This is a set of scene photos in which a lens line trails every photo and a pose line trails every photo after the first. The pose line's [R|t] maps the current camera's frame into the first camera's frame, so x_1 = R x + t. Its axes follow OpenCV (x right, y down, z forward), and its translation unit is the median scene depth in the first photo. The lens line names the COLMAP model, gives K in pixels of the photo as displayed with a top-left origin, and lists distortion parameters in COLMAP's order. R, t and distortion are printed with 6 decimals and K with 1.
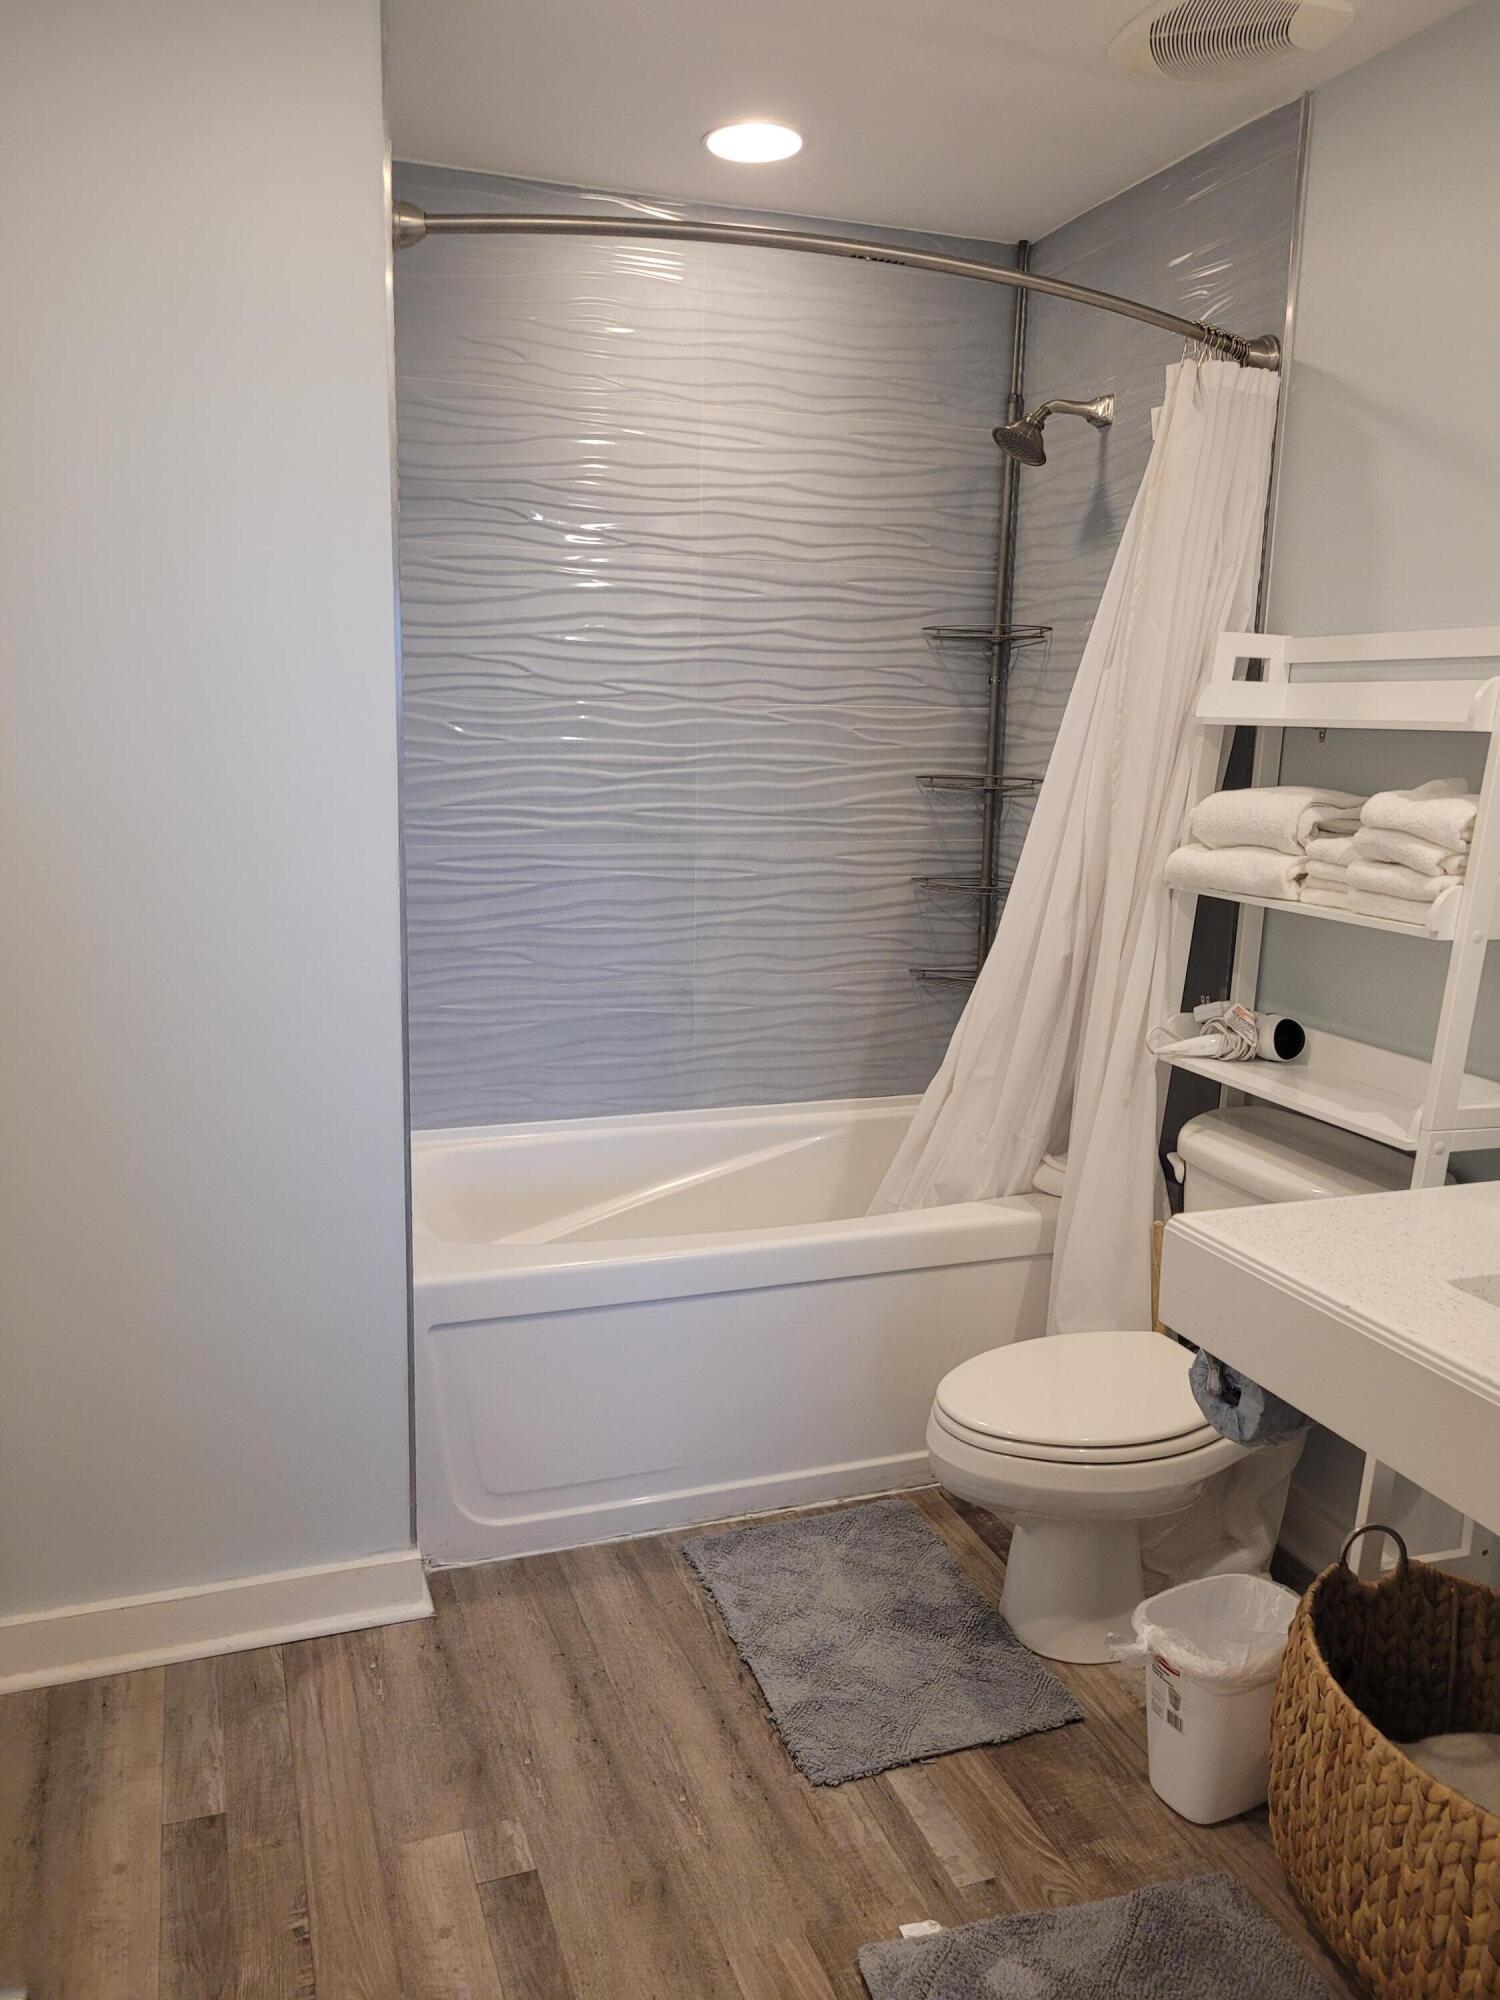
lens RADIAL K [[1506.4, 0, 741.0], [0, 1506.4, 1001.7], [0, 0, 1]] dist [0.045802, -0.013159]
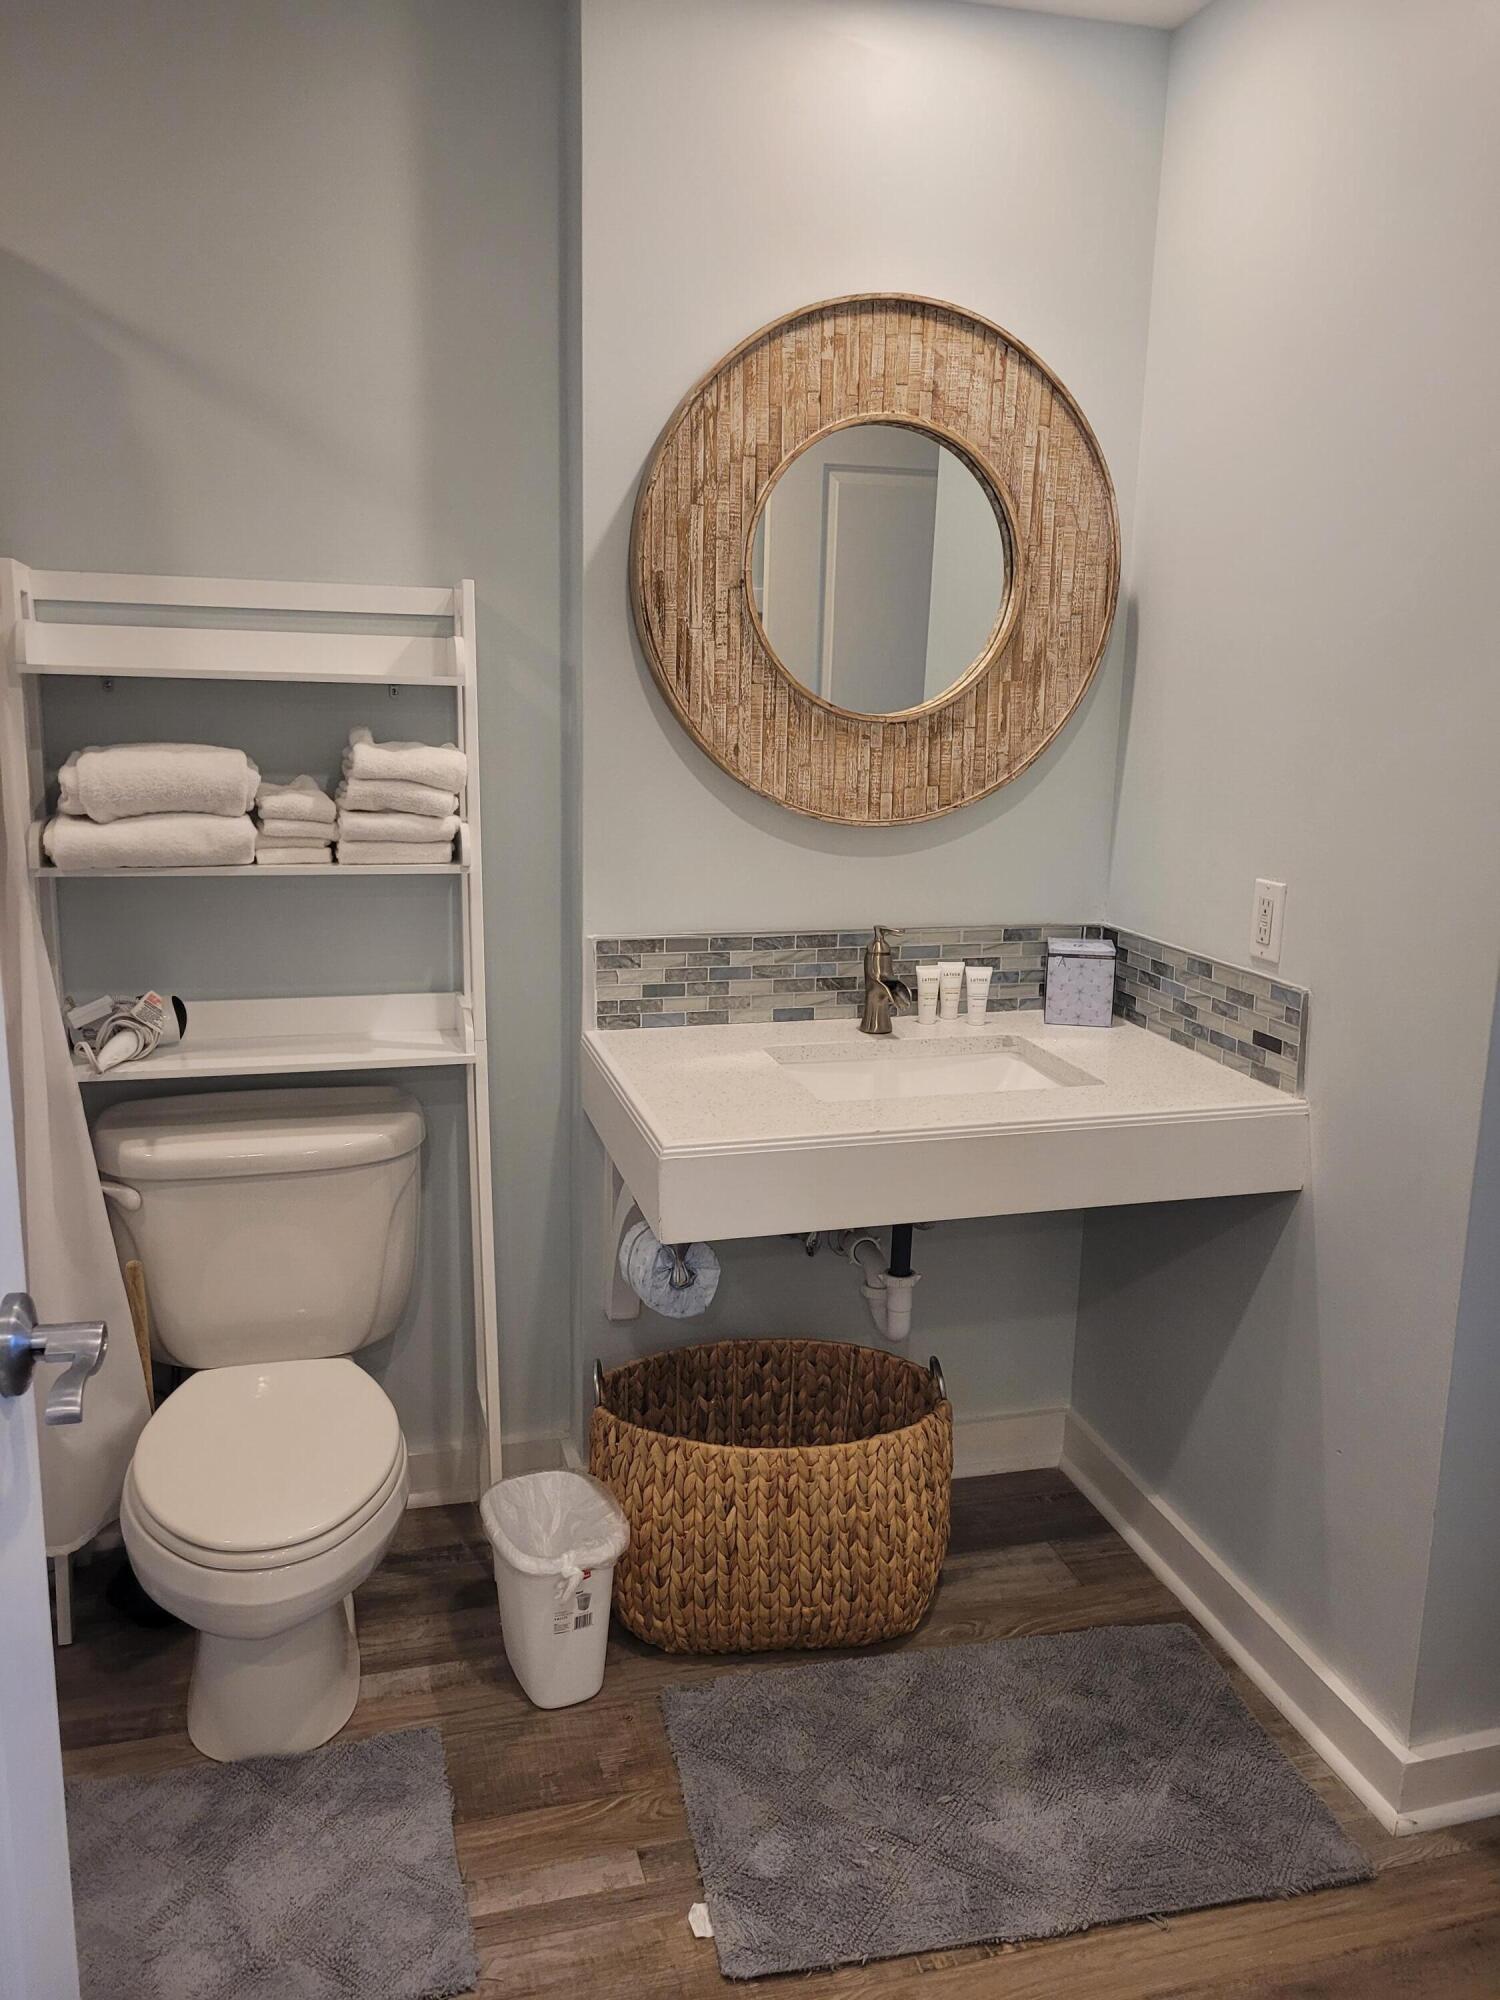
lens RADIAL K [[1506.4, 0, 748.0], [0, 1506.4, 1000.3], [0, 0, 1]] dist [0.045802, -0.013159]
pose [[0.080179, -0.232131, 0.969374, -0.613114], [0.170704, 0.961336, 0.216087, -0.152689], [-0.982055, 0.148150, 0.116704, 0.668293]]
